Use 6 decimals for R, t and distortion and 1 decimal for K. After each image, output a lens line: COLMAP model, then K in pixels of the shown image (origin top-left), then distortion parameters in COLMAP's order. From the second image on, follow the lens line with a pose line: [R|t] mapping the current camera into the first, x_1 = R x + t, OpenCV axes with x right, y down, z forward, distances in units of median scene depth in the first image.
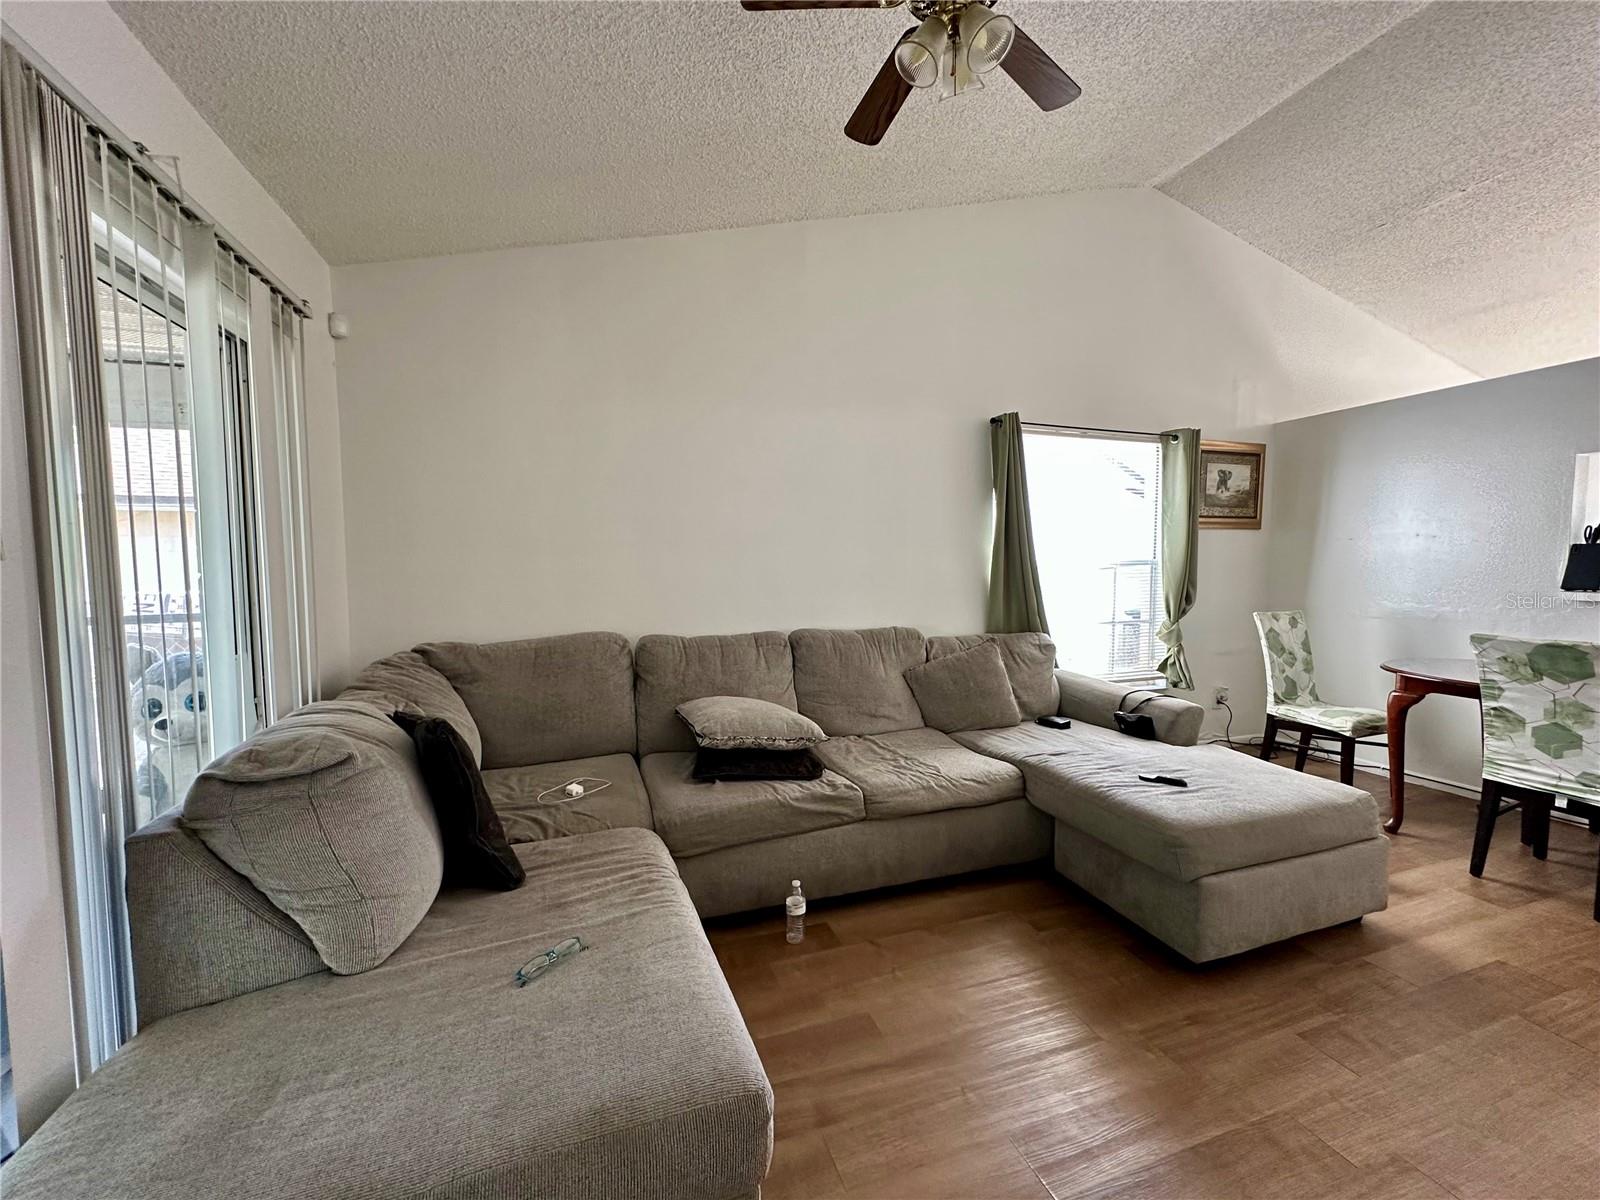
lens RADIAL K [[644.2, 0, 802.4], [0, 644.2, 599.9], [0, 0, 1]] dist [0.000811, 0.000000]
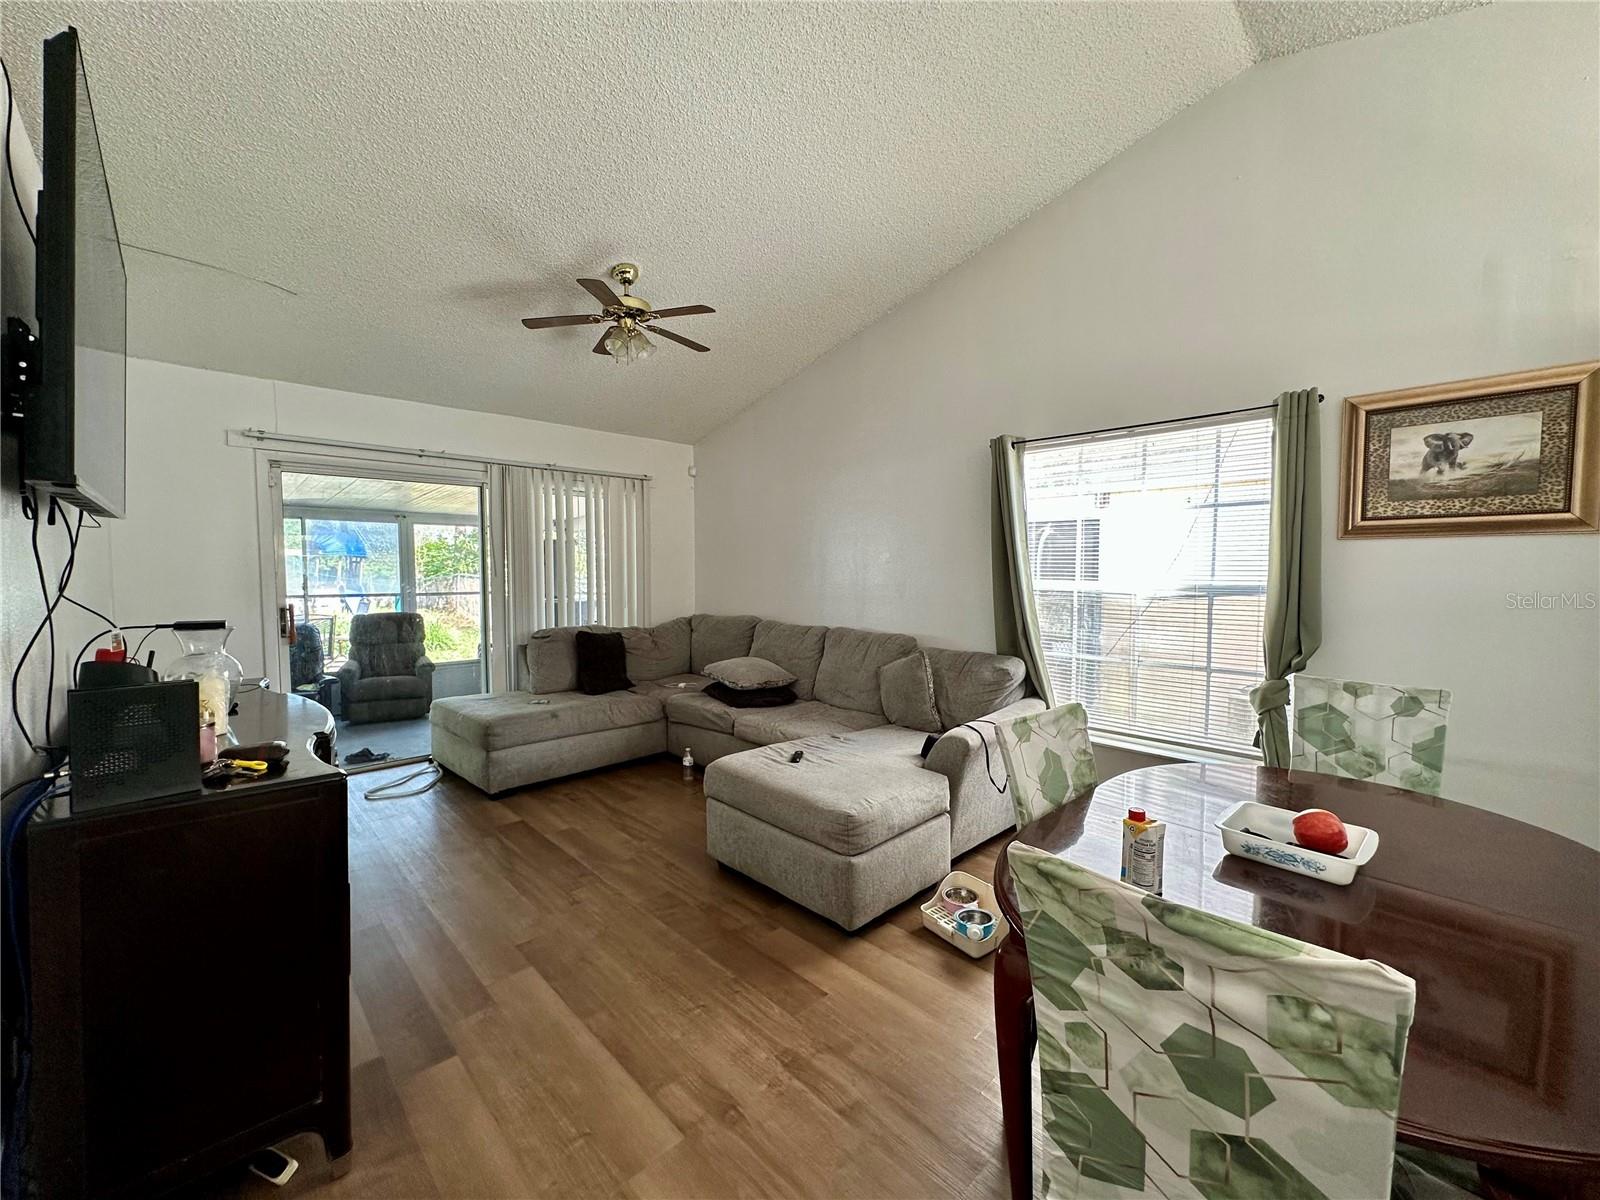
lens RADIAL K [[644.2, 0, 803.2], [0, 644.2, 599.5], [0, 0, 1]] dist [0.000811, 0.000000]
pose [[0.418610, 0.050514, -0.906760, 1.000616], [-0.059761, 0.997820, 0.027998, -0.040063], [0.906198, 0.042468, 0.420716, 0.270172]]
